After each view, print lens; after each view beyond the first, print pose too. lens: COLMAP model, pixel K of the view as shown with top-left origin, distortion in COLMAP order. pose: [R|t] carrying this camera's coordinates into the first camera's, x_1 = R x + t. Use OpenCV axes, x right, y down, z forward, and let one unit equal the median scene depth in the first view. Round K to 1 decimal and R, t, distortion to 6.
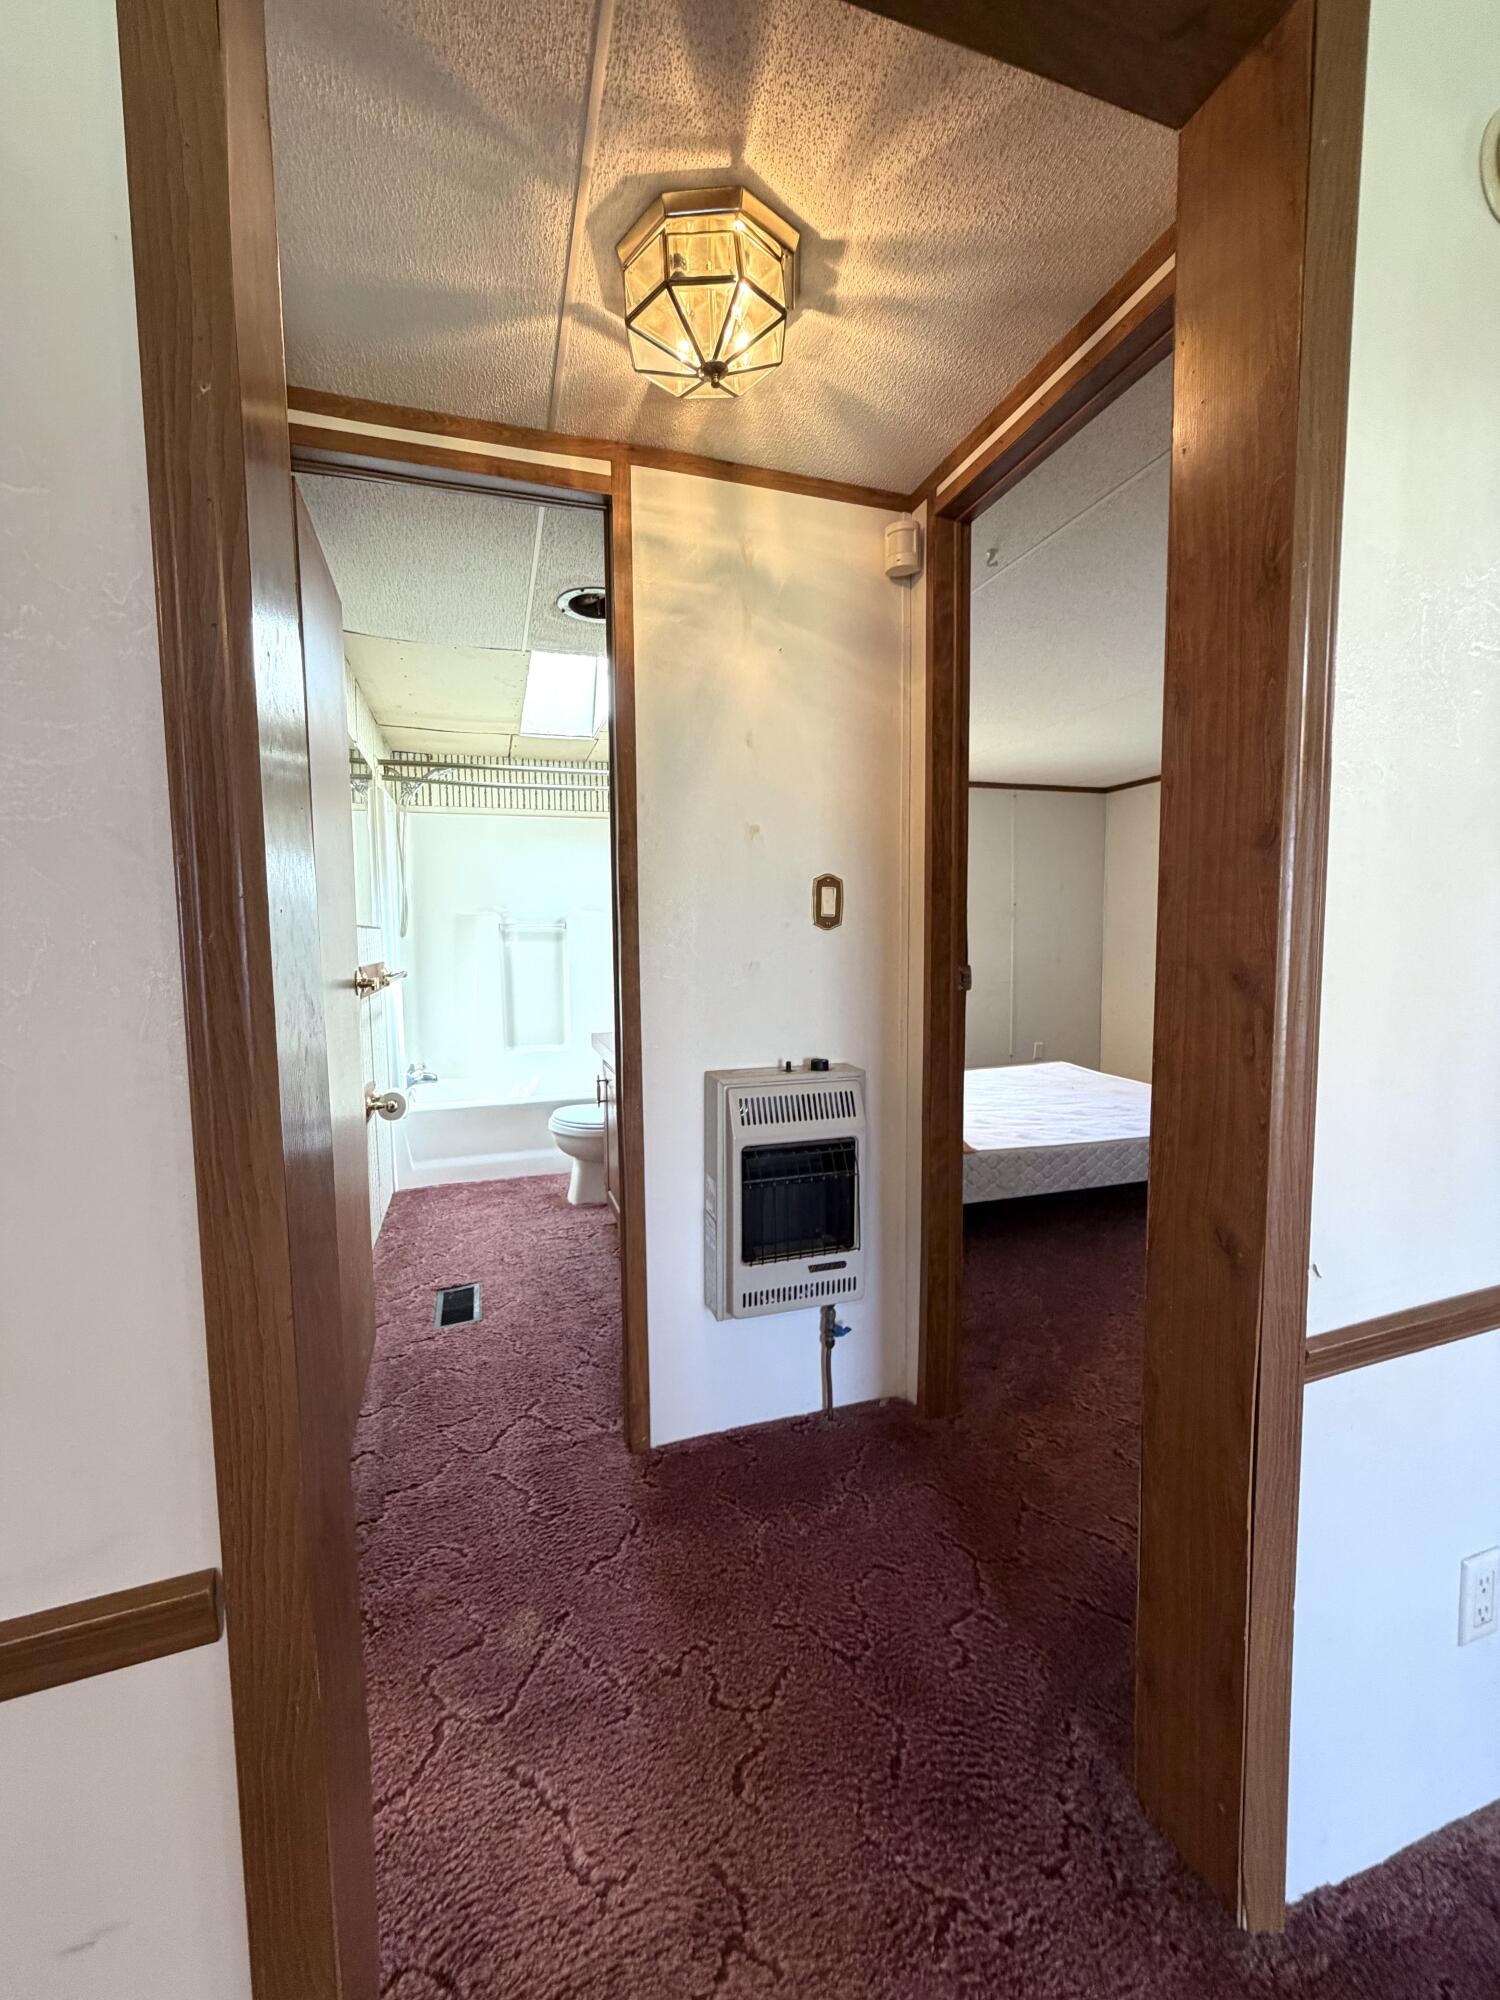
lens RADIAL K [[799.5, 0, 749.9], [0, 799.5, 994.6], [0, 0, 1]] dist [-0.000470, 0.000558]
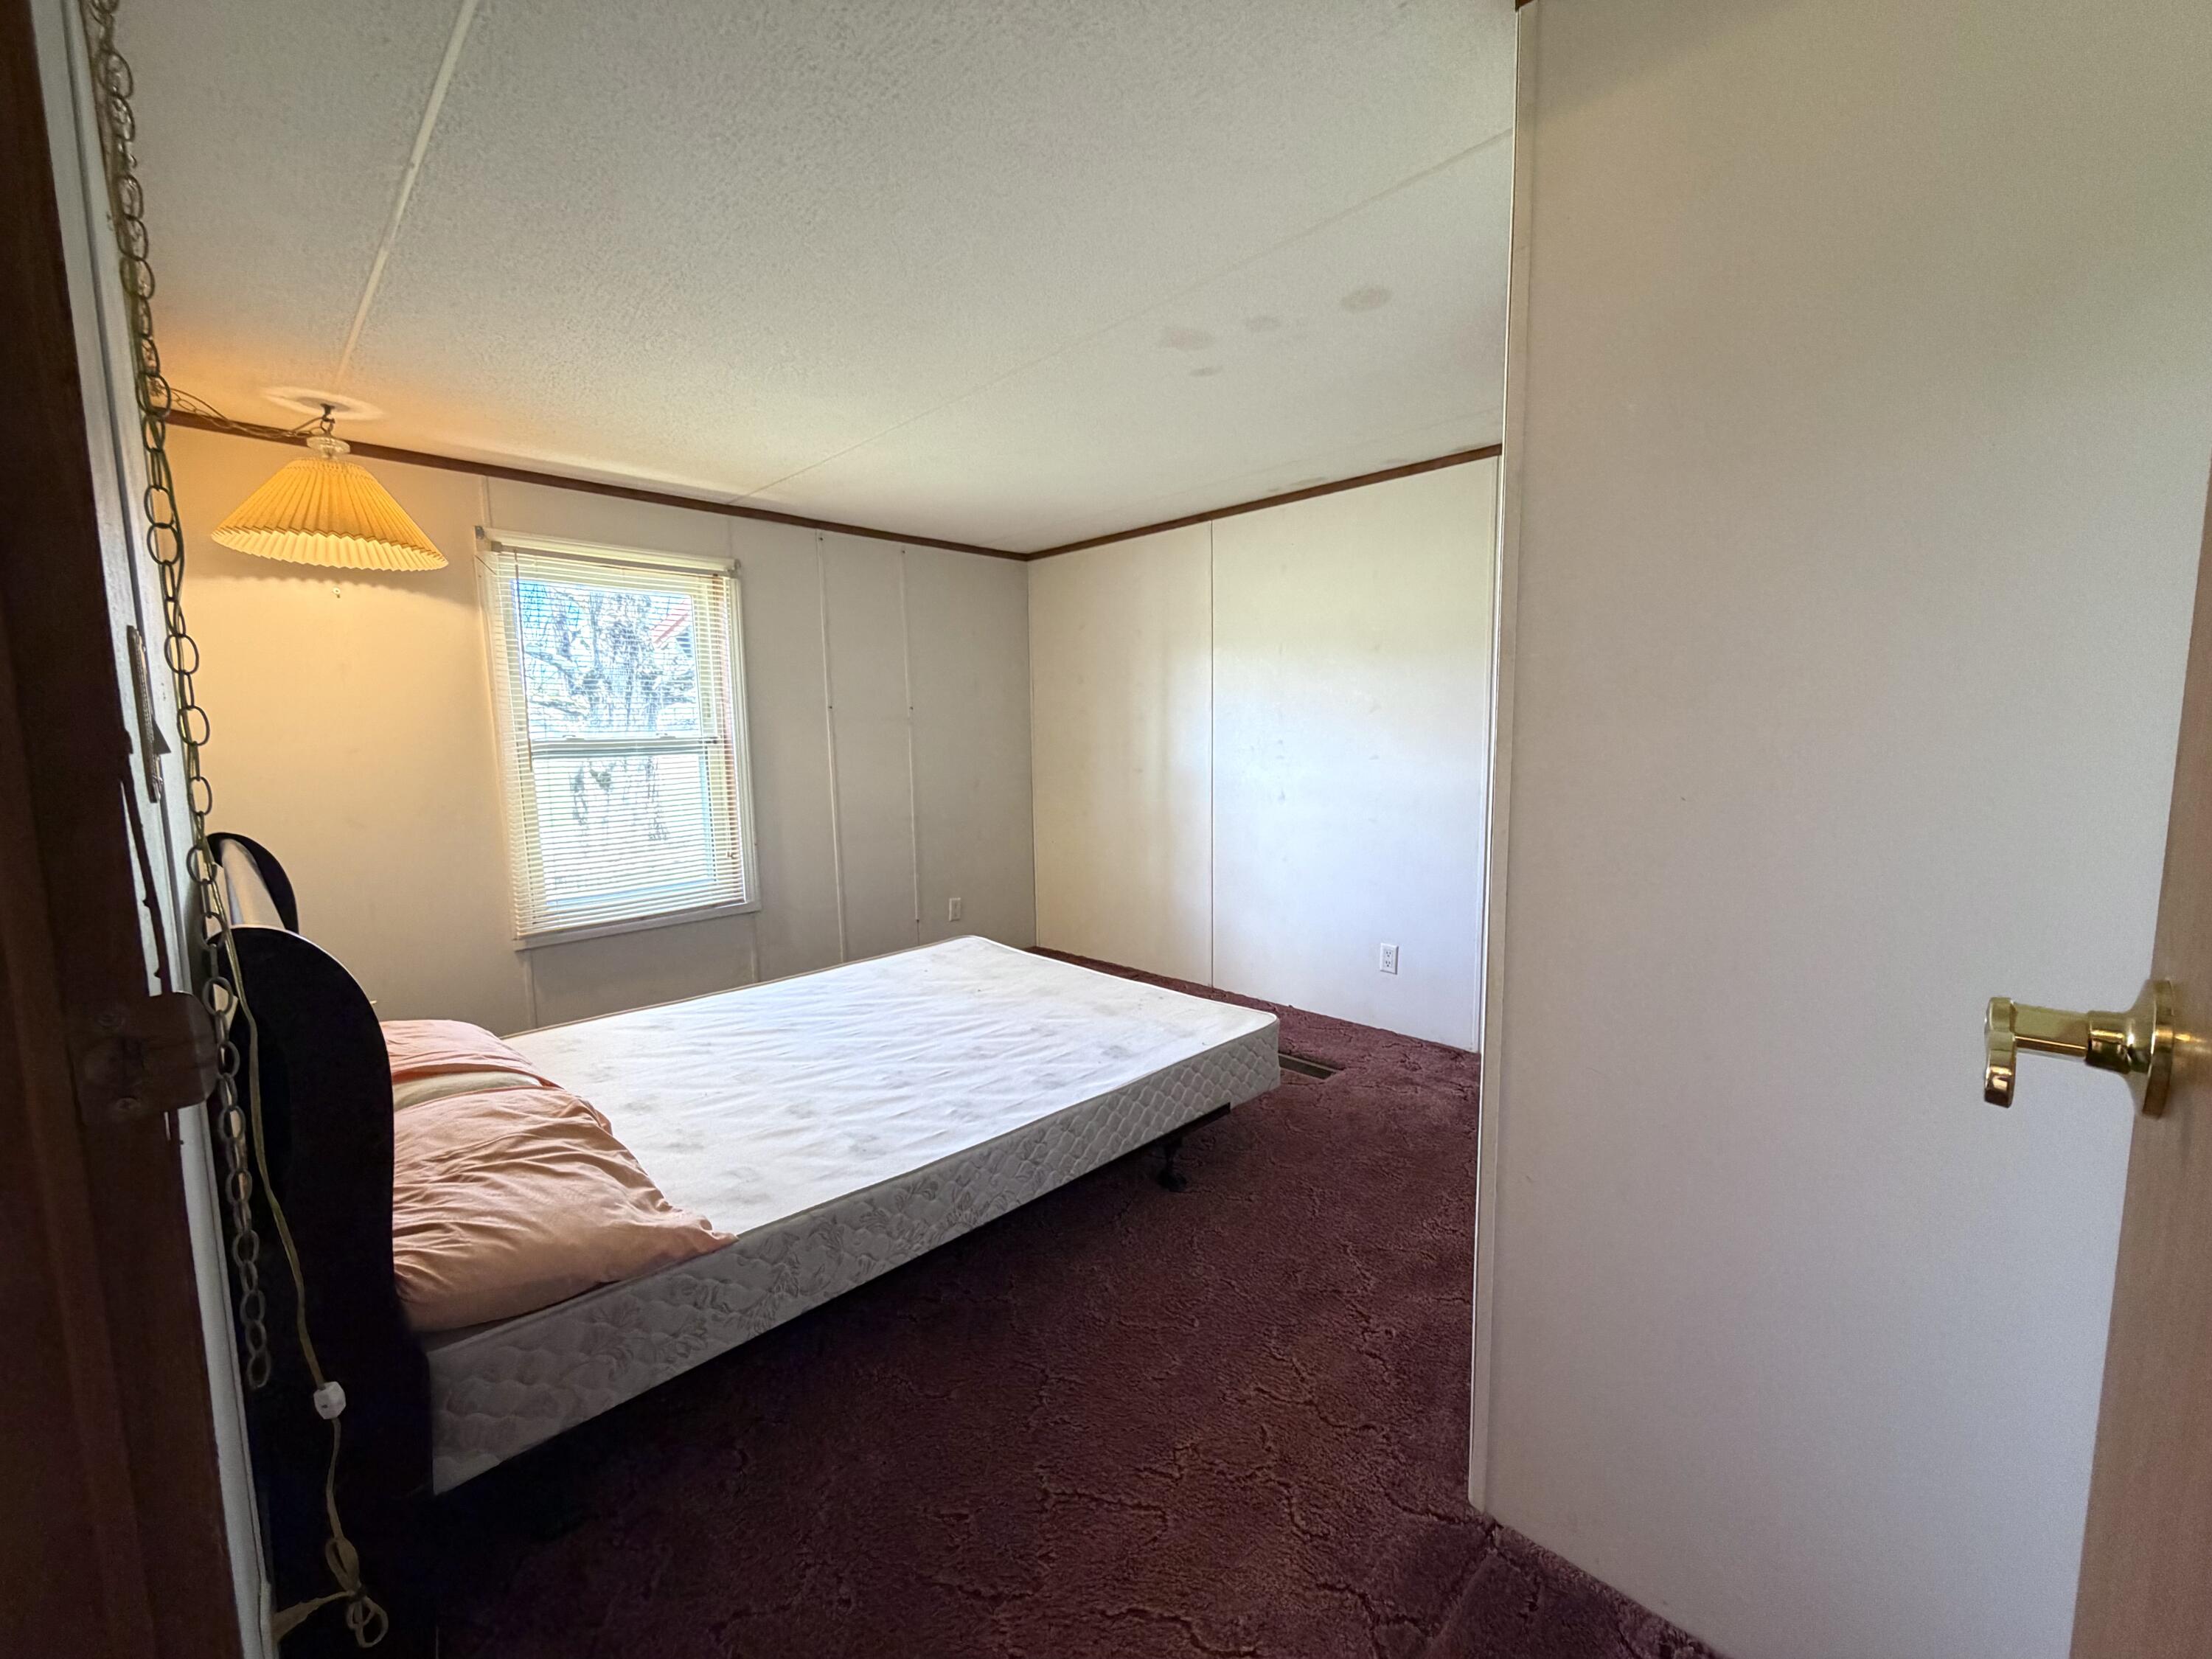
lens RADIAL K [[884.3, 0, 1108.1], [0, 884.3, 829.7], [0, 0, 1]] dist [-0.000470, 0.000558]
pose [[0.892551, -0.053656, 0.447743, 0.206173], [0.042340, 0.998481, 0.035252, -0.040137], [-0.448955, -0.012507, 0.893467, 0.352558]]
